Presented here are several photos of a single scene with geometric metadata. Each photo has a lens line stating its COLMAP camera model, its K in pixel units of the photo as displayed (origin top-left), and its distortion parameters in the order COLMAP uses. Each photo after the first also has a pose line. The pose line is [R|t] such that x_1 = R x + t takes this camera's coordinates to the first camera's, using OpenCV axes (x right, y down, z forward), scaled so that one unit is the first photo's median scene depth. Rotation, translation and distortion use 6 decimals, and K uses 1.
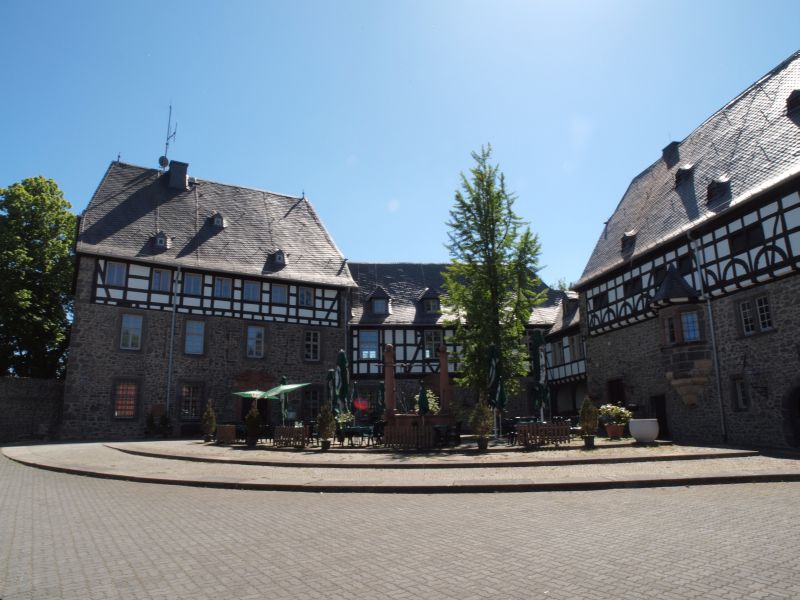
lens RADIAL K [[562.9, 0, 402.6], [0, 562.9, 299.3], [0, 0, 1]] dist [-0.139757, 0.116657]
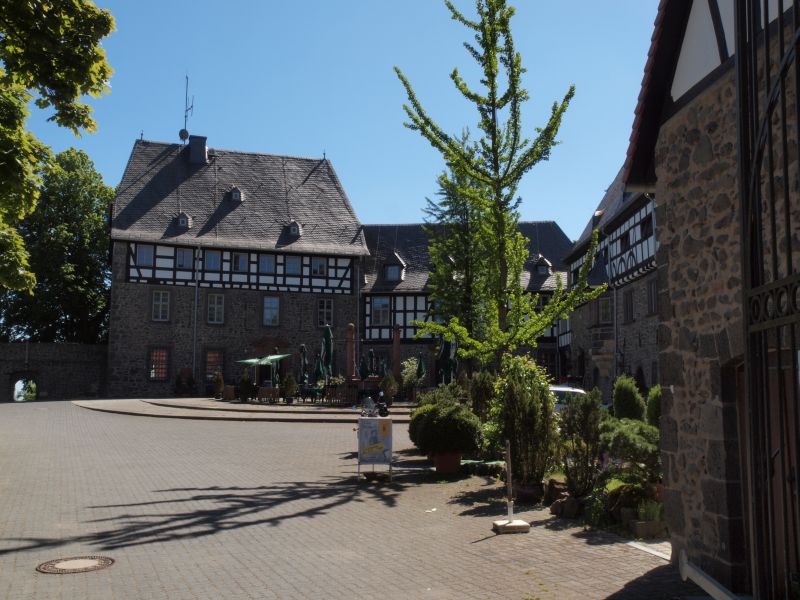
lens RADIAL K [[821.2, 0, 400.0], [0, 821.2, 300.0], [0, 0, 1]] dist [-0.046375, 0.139887]
pose [[0.979782, -0.001255, -0.200064, 0.301412], [0.024082, 0.993449, 0.111707, -0.117079], [0.198613, -0.114266, 0.973394, -0.507030]]
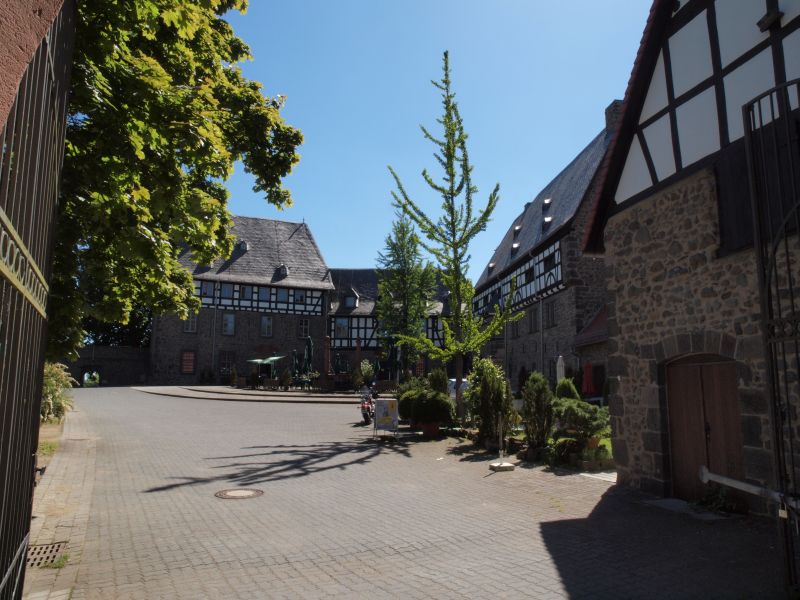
lens RADIAL K [[562.9, 0, 402.6], [0, 562.9, 299.3], [0, 0, 1]] dist [-0.139757, 0.116657]
pose [[0.996404, 0.010500, -0.084072, 0.249628], [-0.004156, 0.997153, 0.075288, -0.119766], [0.084623, -0.074668, 0.993611, -0.530109]]
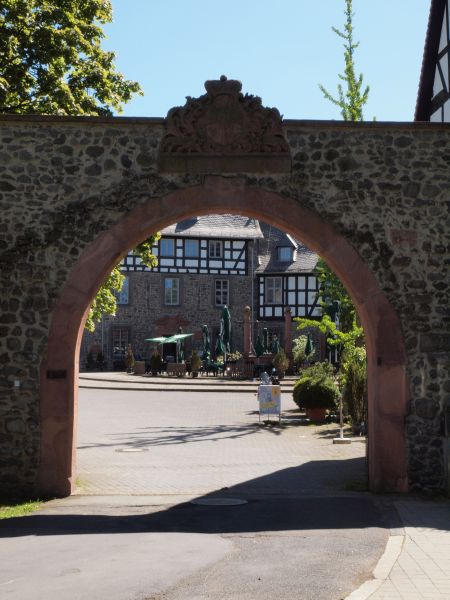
lens RADIAL K [[945.4, 0, 225.0], [0, 945.4, 300.0], [0, 0, 1]] dist [0.098582, 0.013239]
pose [[0.961811, 0.003096, -0.273698, 0.384557], [0.040114, 0.987545, 0.152135, -0.201934], [0.270760, -0.157304, 0.949708, -0.854993]]
